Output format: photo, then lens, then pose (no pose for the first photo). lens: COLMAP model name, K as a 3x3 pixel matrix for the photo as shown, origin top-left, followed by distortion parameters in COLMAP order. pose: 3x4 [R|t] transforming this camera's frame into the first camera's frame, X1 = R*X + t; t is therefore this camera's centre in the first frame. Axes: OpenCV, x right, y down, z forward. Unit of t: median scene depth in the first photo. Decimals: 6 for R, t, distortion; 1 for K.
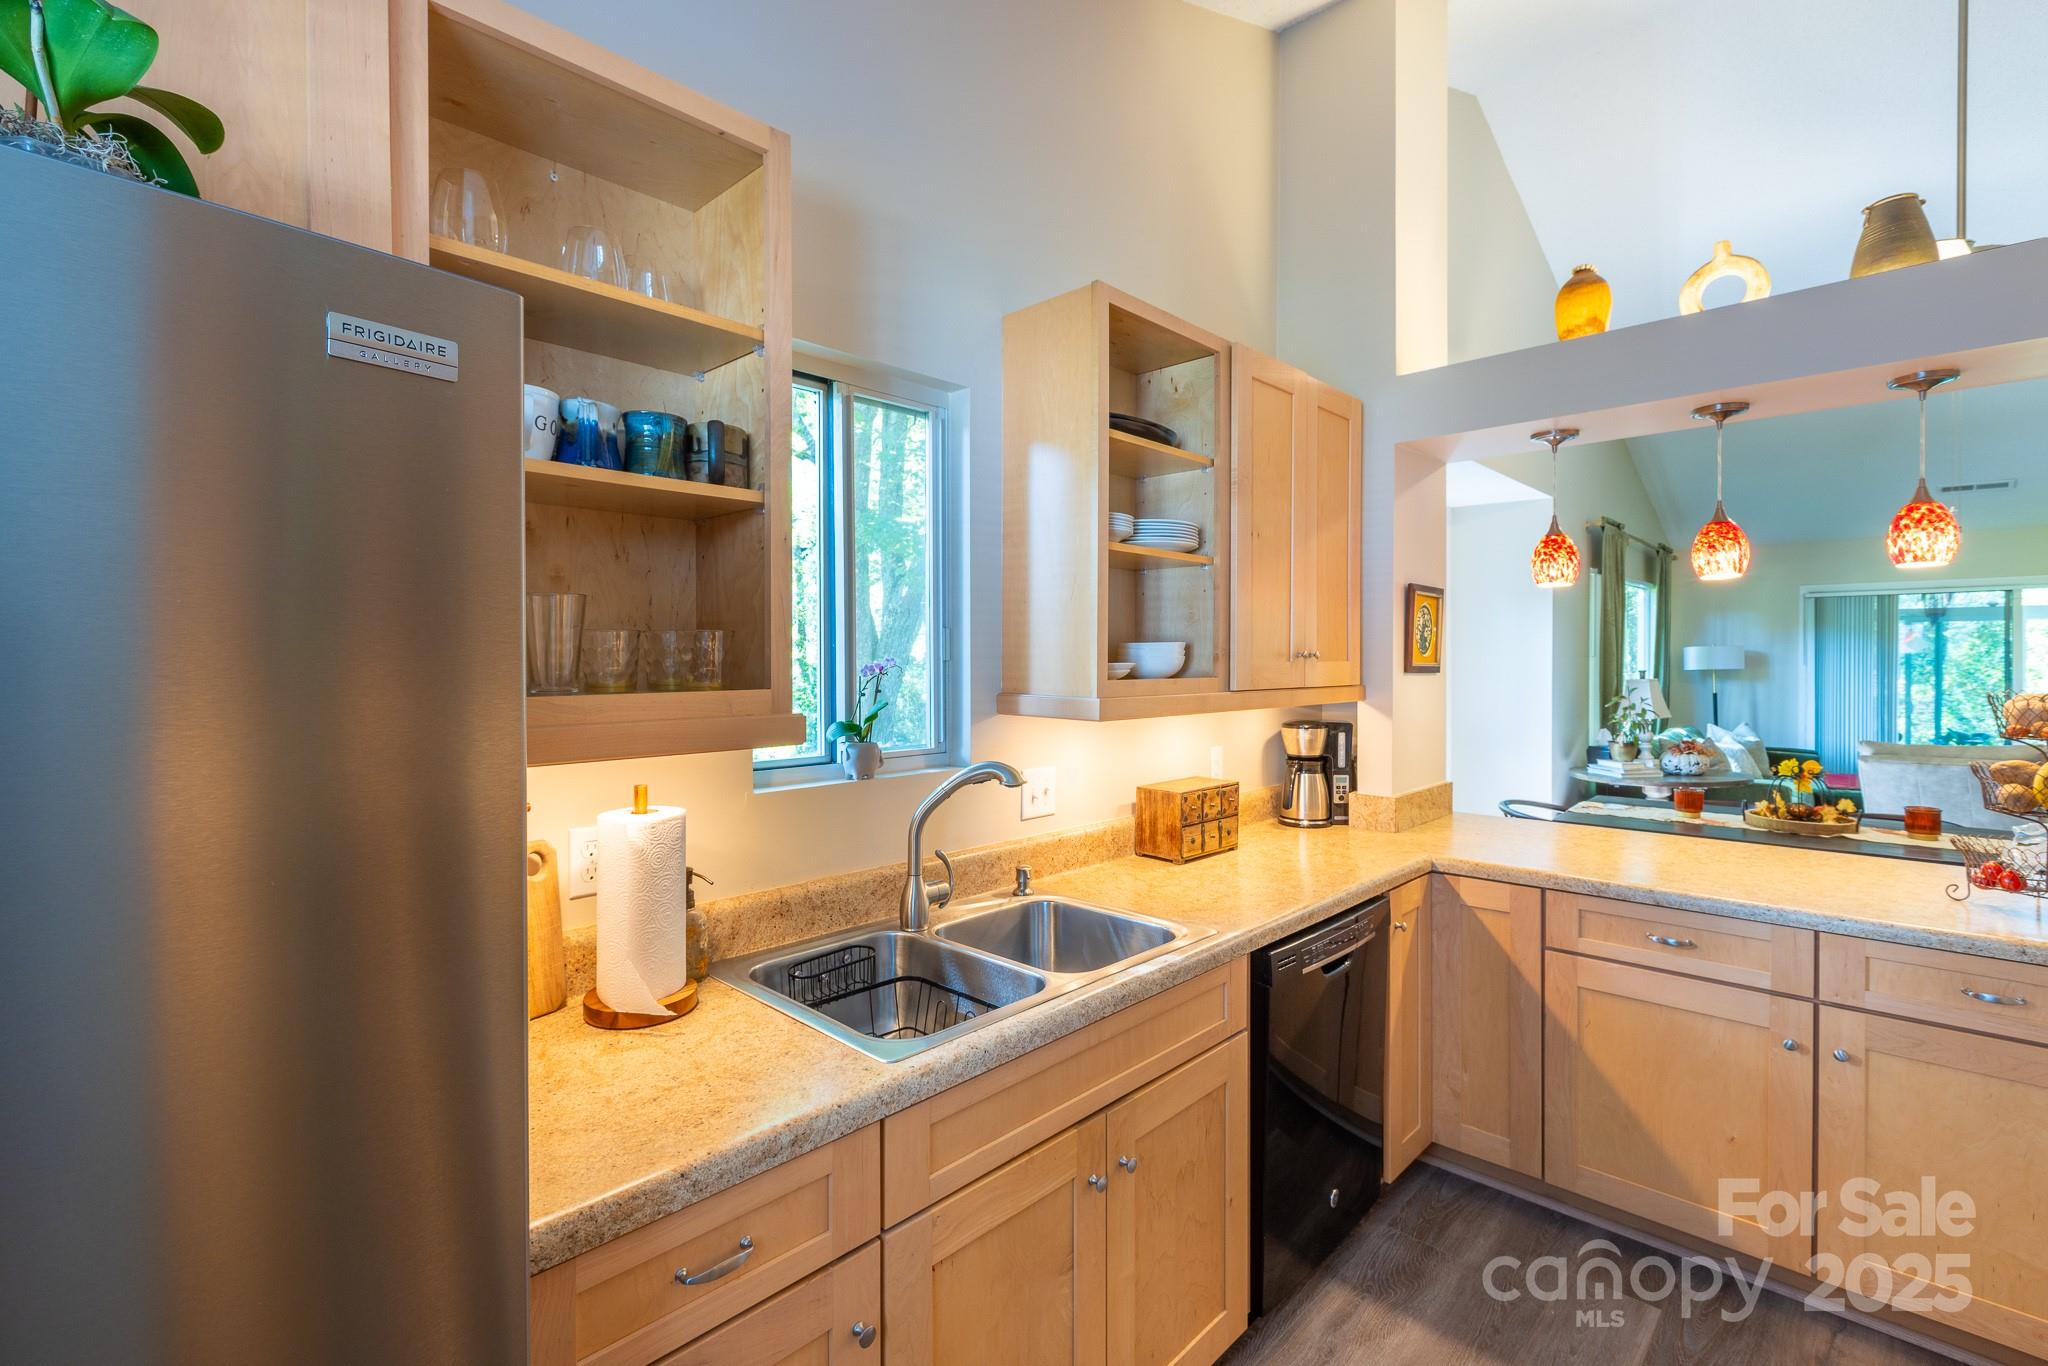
lens RADIAL K [[927.5, 0, 969.1], [0, 927.5, 669.4], [0, 0, 1]] dist [0.000729, 0.000321]
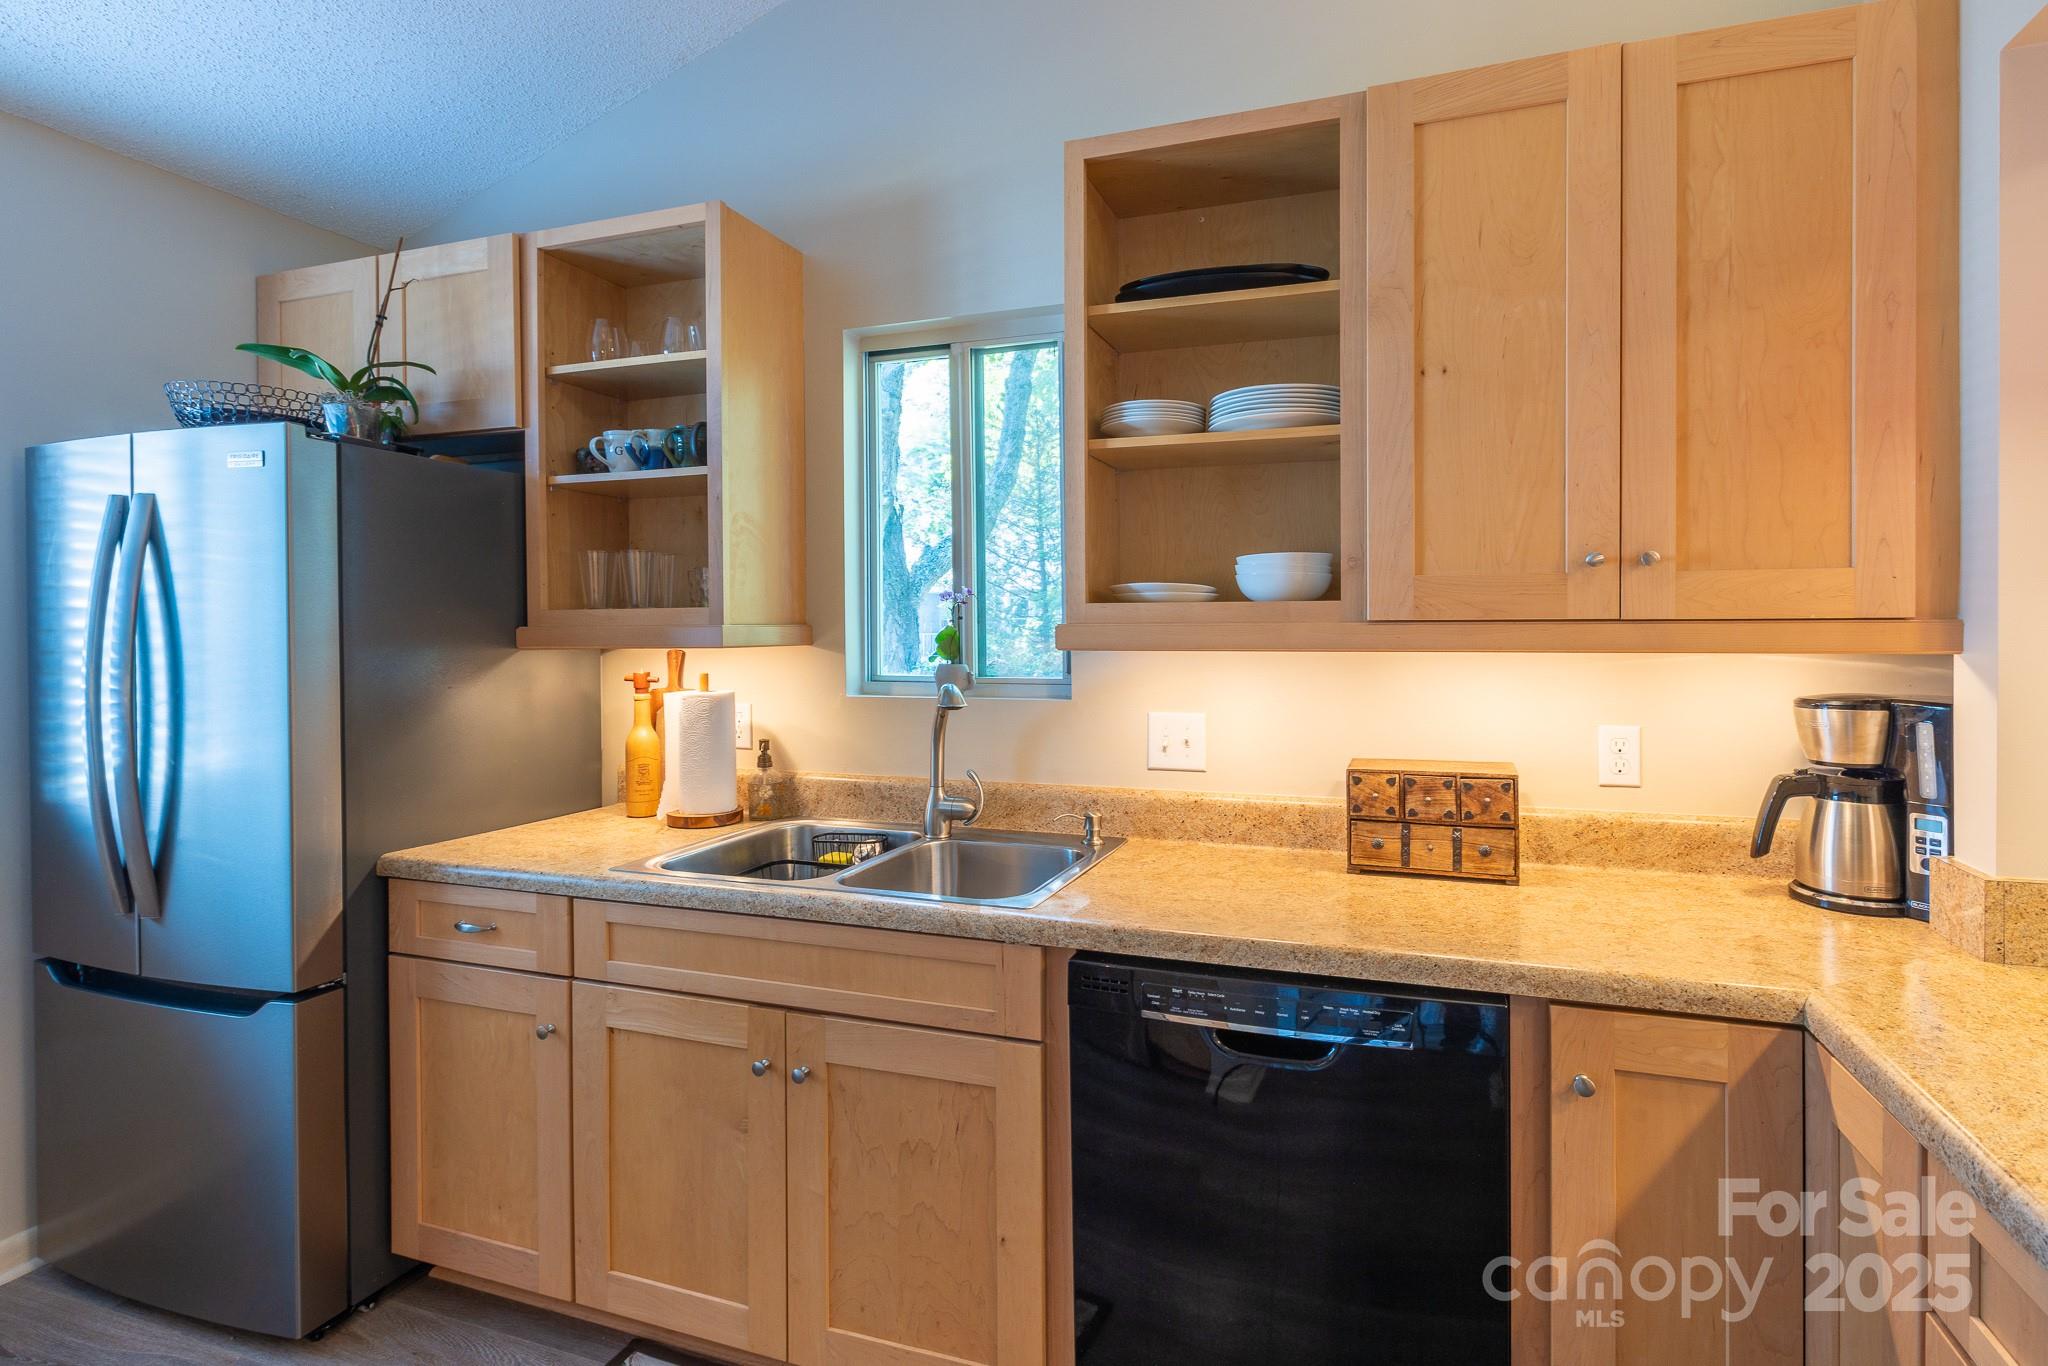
lens RADIAL K [[927.5, 0, 1103.1], [0, 927.5, 643.3], [0, 0, 1]] dist [0.000729, 0.000321]
pose [[0.468841, 0.009981, -0.883226, 0.730317], [-0.009585, 0.999935, 0.006212, 0.034454], [0.883231, 0.005554, 0.468906, 0.493460]]
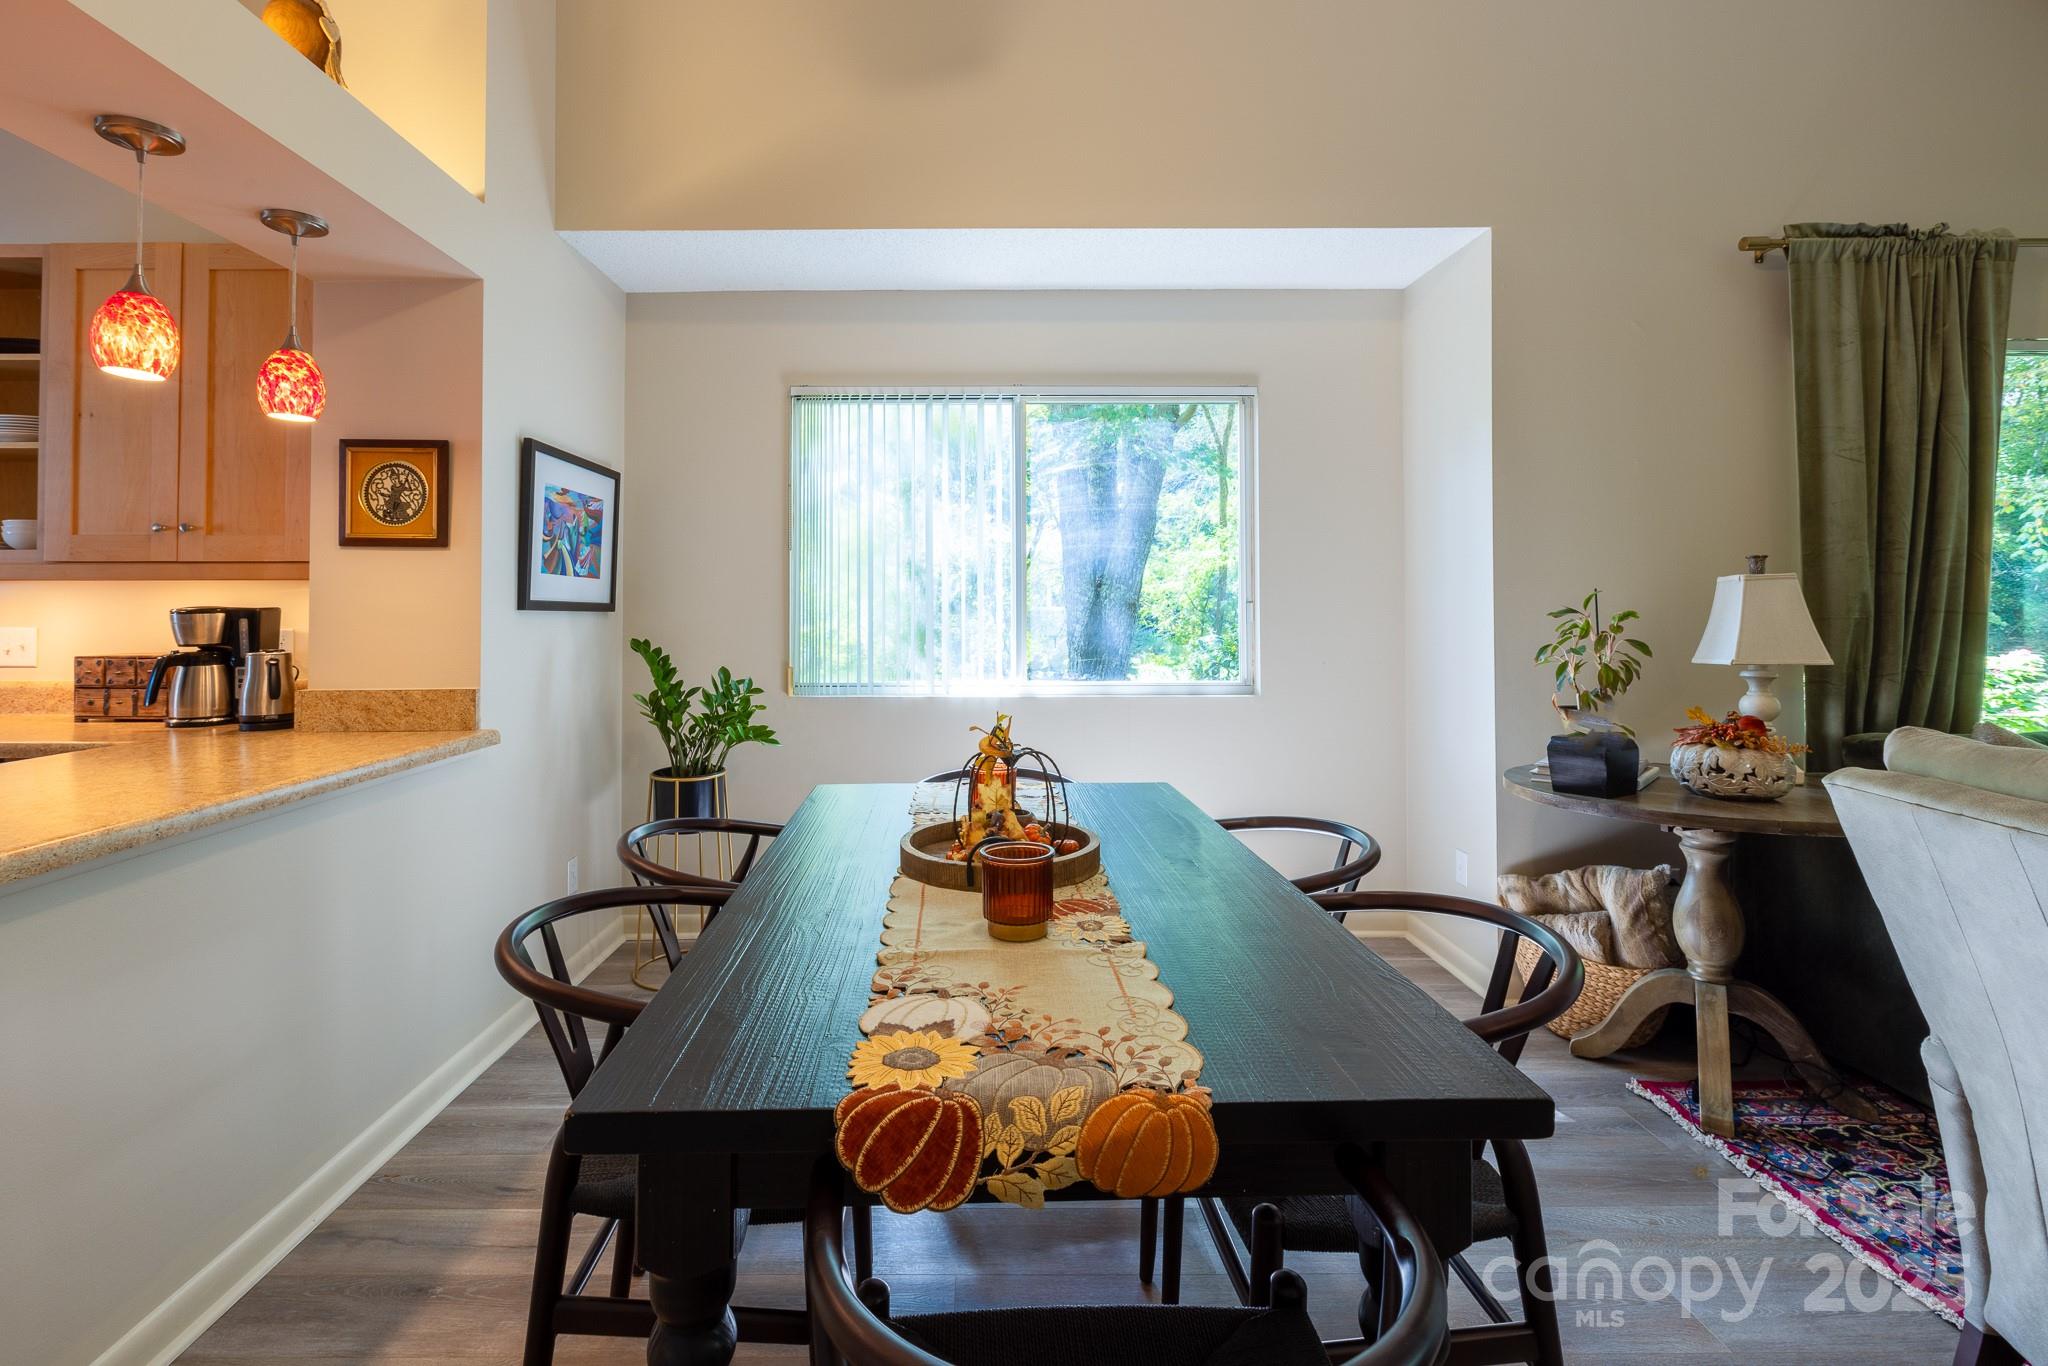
lens RADIAL K [[927.5, 0, 994.8], [0, 927.5, 576.9], [0, 0, 1]] dist [0.000729, 0.000321]
pose [[0.709378, -0.013496, -0.704699, 1.724499], [-0.011375, 0.999467, -0.030591, 0.057650], [0.704736, 0.029717, 0.708847, 0.952098]]
